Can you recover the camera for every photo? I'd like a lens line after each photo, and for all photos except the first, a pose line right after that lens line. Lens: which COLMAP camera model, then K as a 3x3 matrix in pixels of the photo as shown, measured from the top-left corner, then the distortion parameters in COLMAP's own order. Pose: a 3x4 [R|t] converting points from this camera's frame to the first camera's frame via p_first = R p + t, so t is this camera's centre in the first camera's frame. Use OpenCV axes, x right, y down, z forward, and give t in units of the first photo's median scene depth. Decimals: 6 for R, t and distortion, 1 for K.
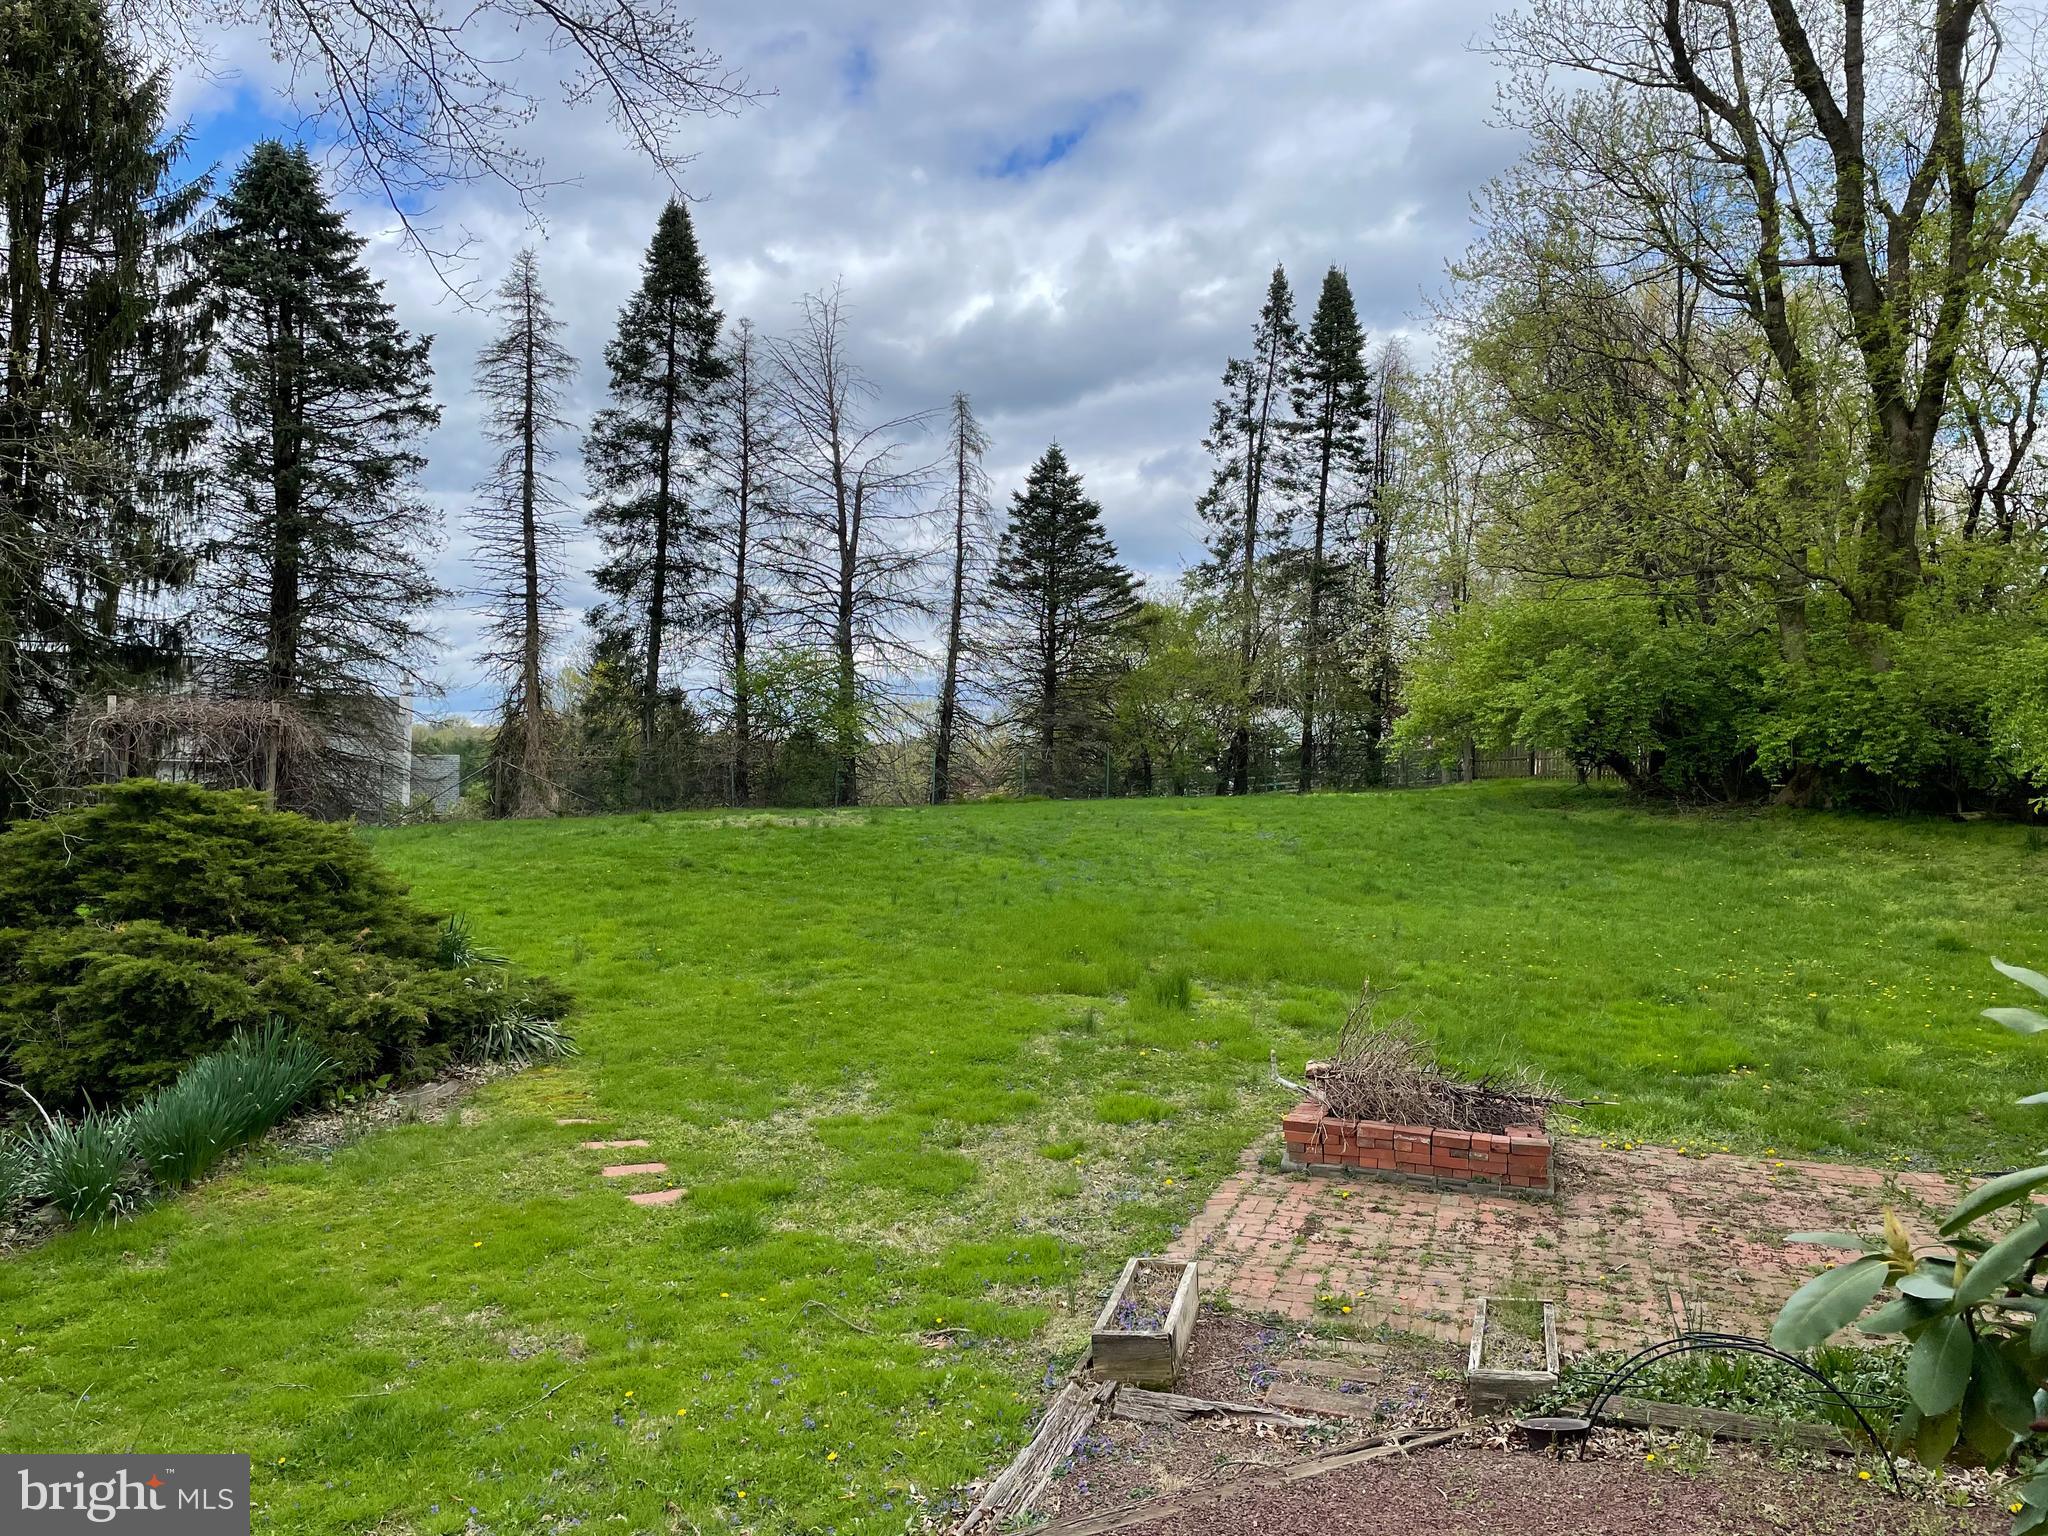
lens RADIAL K [[1553.5, 0, 1030.4], [0, 1553.5, 744.0], [0, 0, 1]] dist [0.099902, -0.127315]
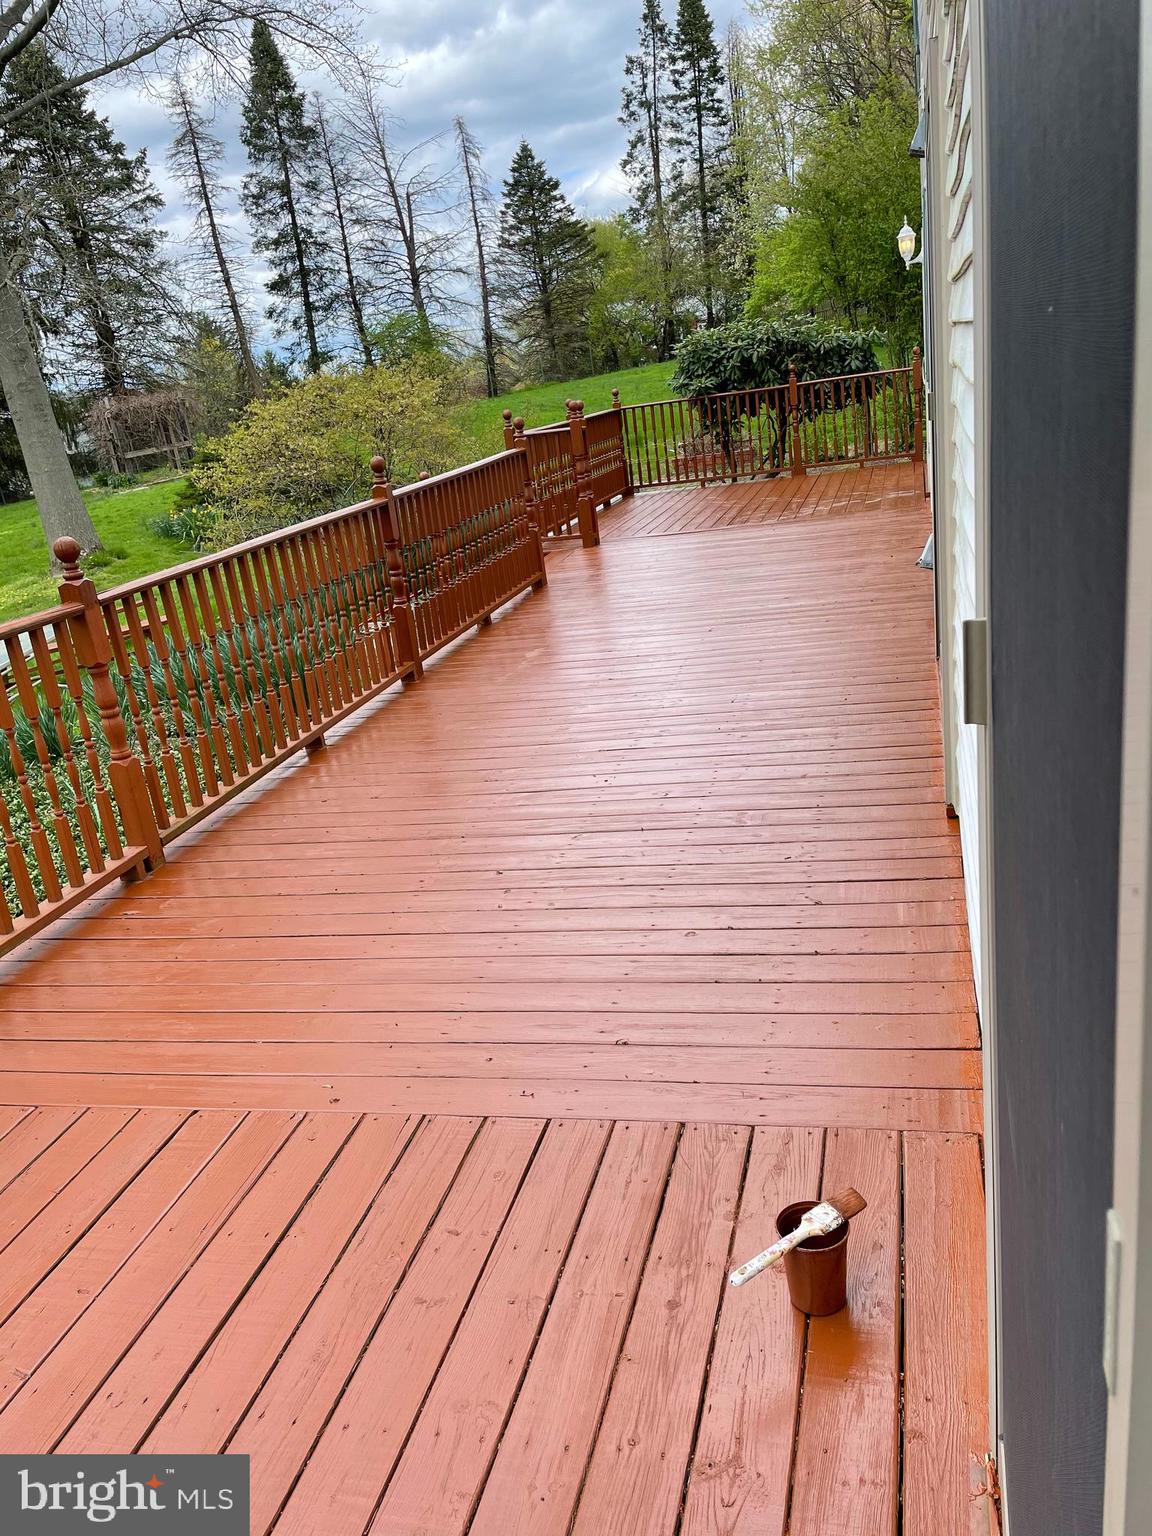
lens RADIAL K [[1165.2, 0, 583.4], [0, 1165.2, 766.2], [0, 0, 1]] dist [0.099902, -0.127315]
pose [[0.985316, -0.170735, -0.001563, -0.030050], [0.161318, 0.927893, 0.336141, -0.003343], [-0.055941, -0.331457, 0.941810, -0.315278]]
